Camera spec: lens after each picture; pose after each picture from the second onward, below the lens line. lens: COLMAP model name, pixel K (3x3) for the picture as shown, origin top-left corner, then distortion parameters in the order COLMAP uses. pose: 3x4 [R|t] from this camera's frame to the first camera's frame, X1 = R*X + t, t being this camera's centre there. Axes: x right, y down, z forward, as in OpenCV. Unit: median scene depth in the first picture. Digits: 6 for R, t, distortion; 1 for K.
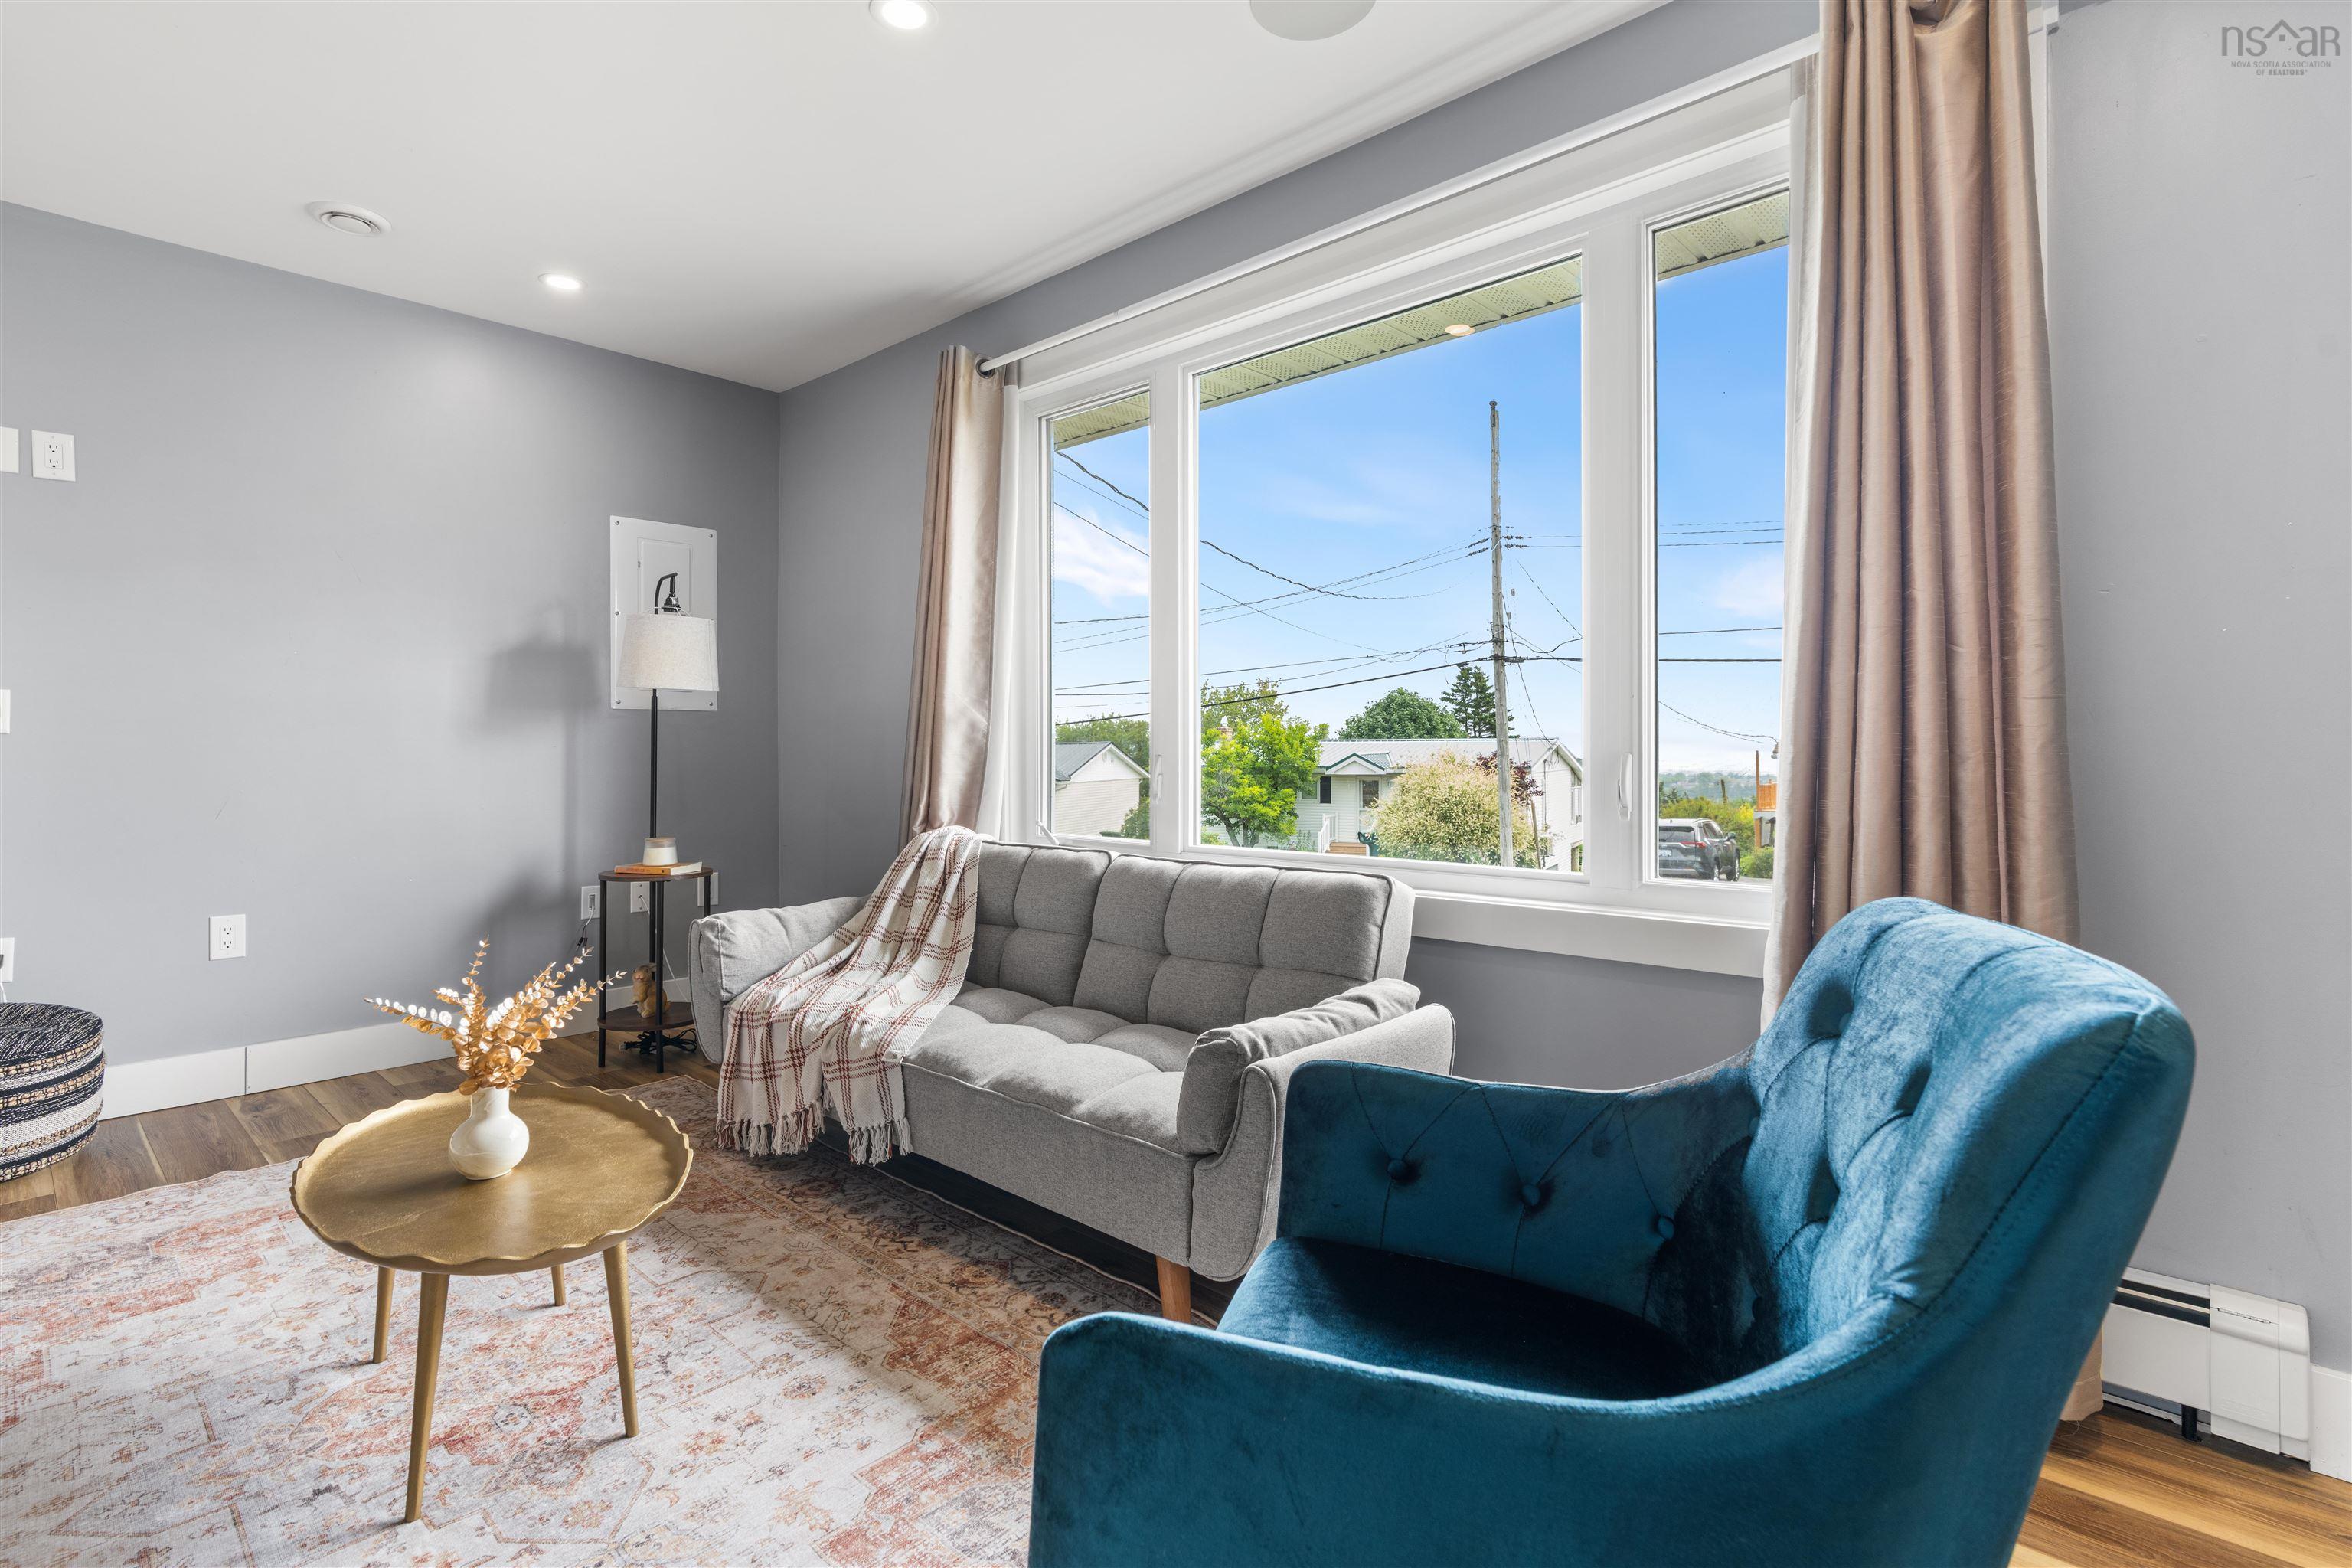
lens RADIAL K [[1080.2, 0, 1168.4], [0, 1080.2, 776.8], [0, 0, 1]] dist [-0.002343, 0.000995]
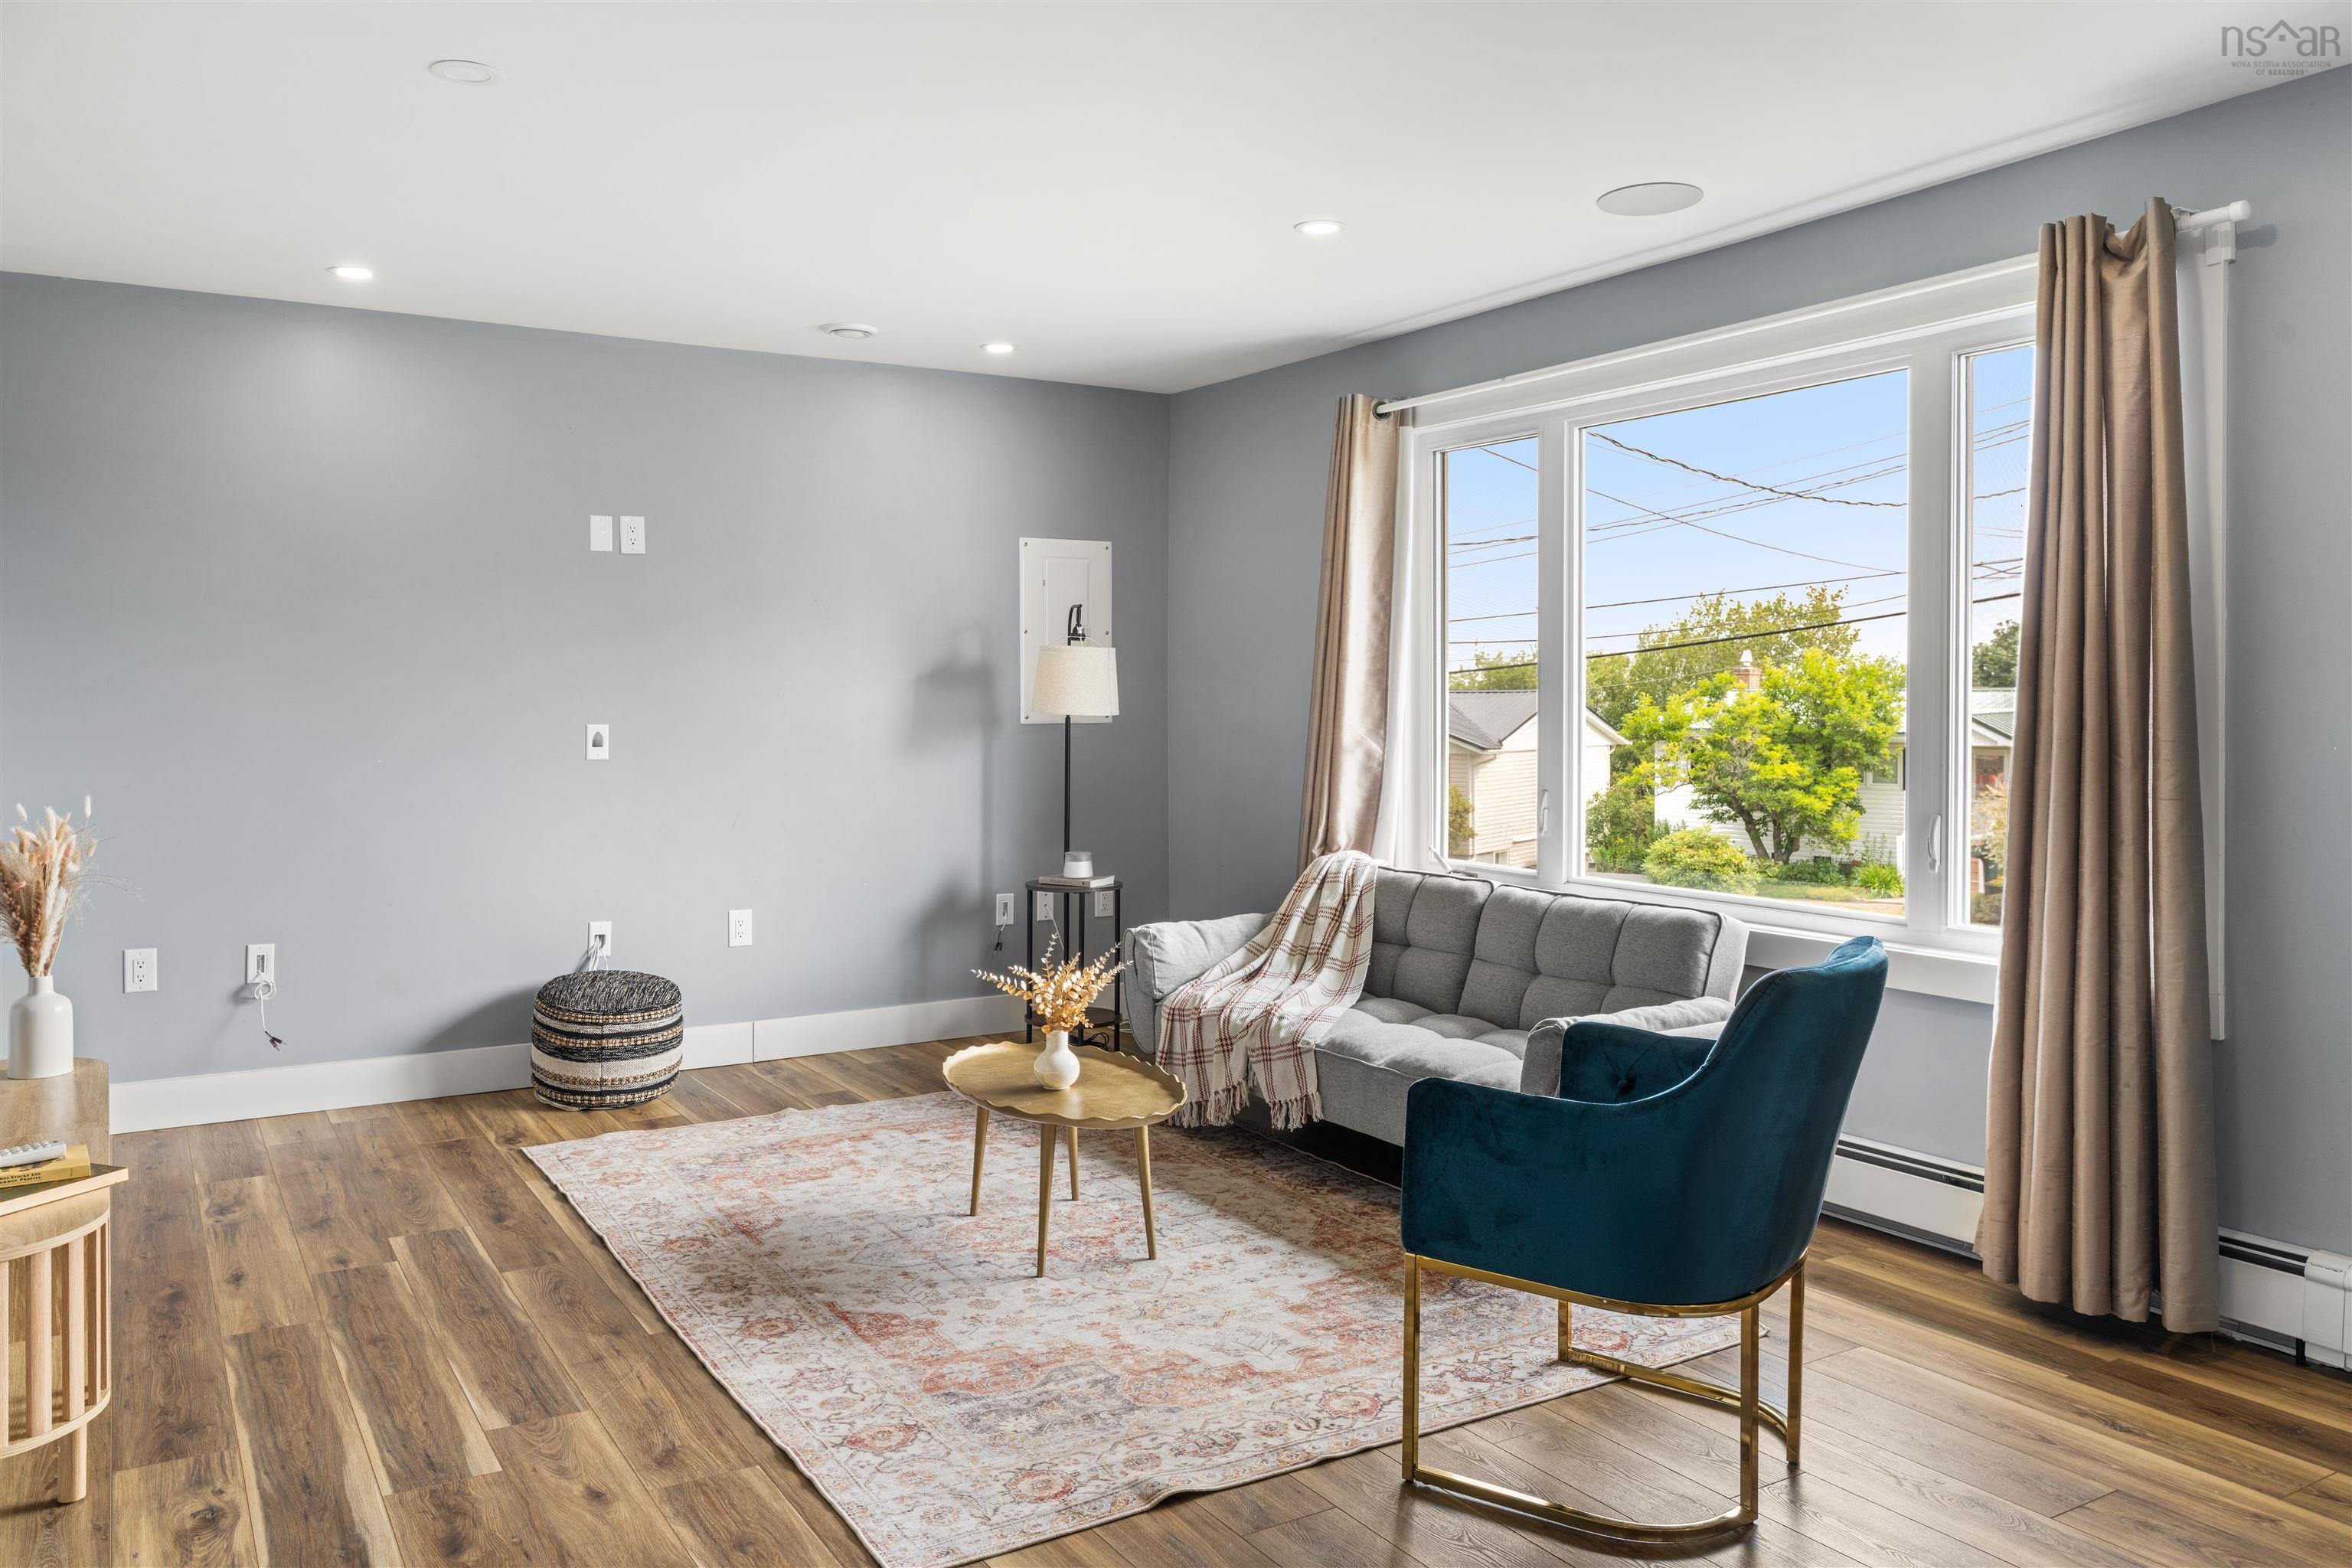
lens RADIAL K [[1706.1, 0, 1121.3], [0, 1706.1, 728.1], [0, 0, 1]] dist [-0.002431, 0.005455]
pose [[0.951109, 0.003050, -0.308842, 0.123565], [-0.003462, 0.999994, -0.000787, -0.085690], [0.308837, 0.001818, 0.951113, -0.786427]]
